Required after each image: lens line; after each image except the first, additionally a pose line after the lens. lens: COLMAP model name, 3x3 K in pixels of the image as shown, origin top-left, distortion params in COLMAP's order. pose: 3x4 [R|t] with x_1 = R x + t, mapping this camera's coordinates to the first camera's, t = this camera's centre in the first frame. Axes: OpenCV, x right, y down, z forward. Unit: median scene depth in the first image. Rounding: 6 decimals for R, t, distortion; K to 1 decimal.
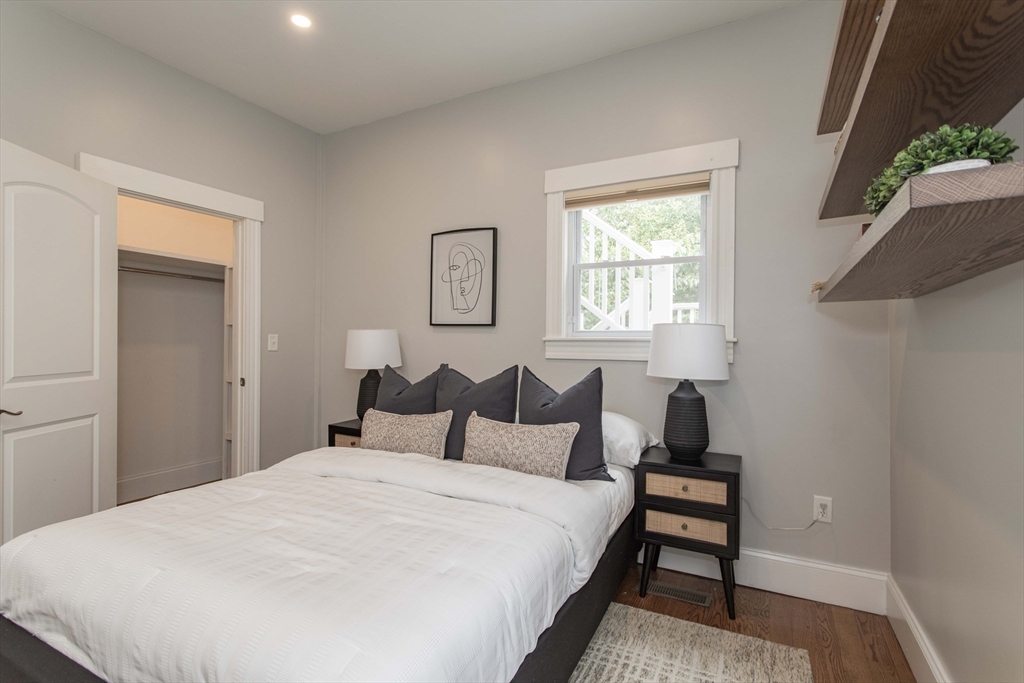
lens RADIAL K [[488.4, 0, 511.6], [0, 488.4, 340.0], [0, 0, 1]] dist [0.002239, 0.000362]
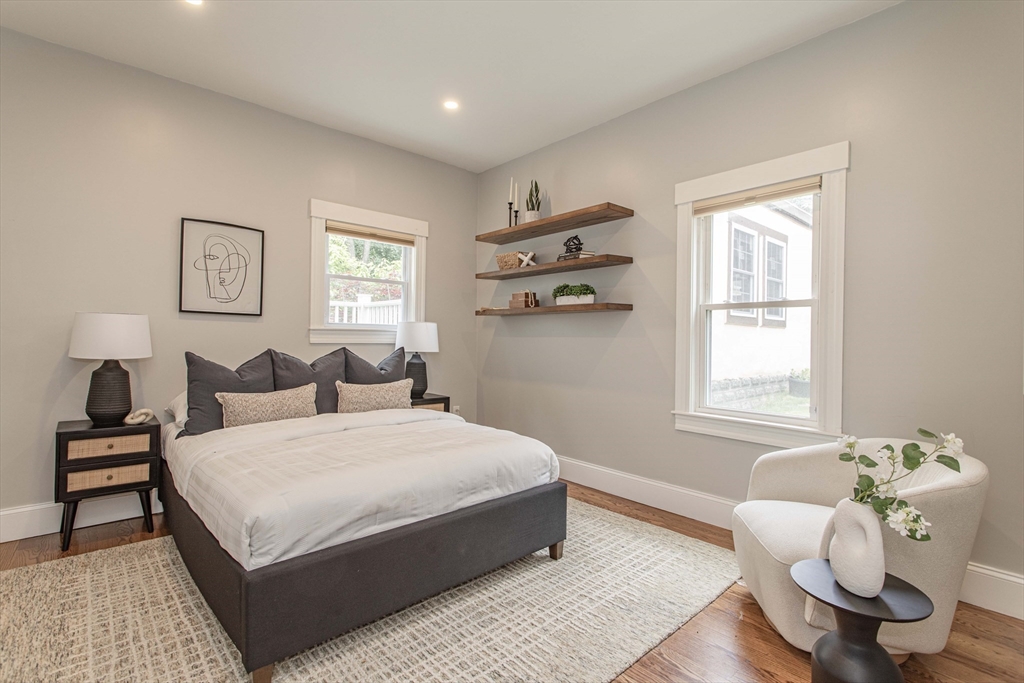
lens RADIAL K [[479.9, 0, 513.0], [0, 479.9, 340.4], [0, 0, 1]] dist [0.003476, 0.000620]
pose [[0.351742, 0.000625, 0.936097, -0.859685], [-0.009392, 0.999952, 0.002862, 0.019067], [-0.936050, -0.009799, 0.351731, 0.045541]]
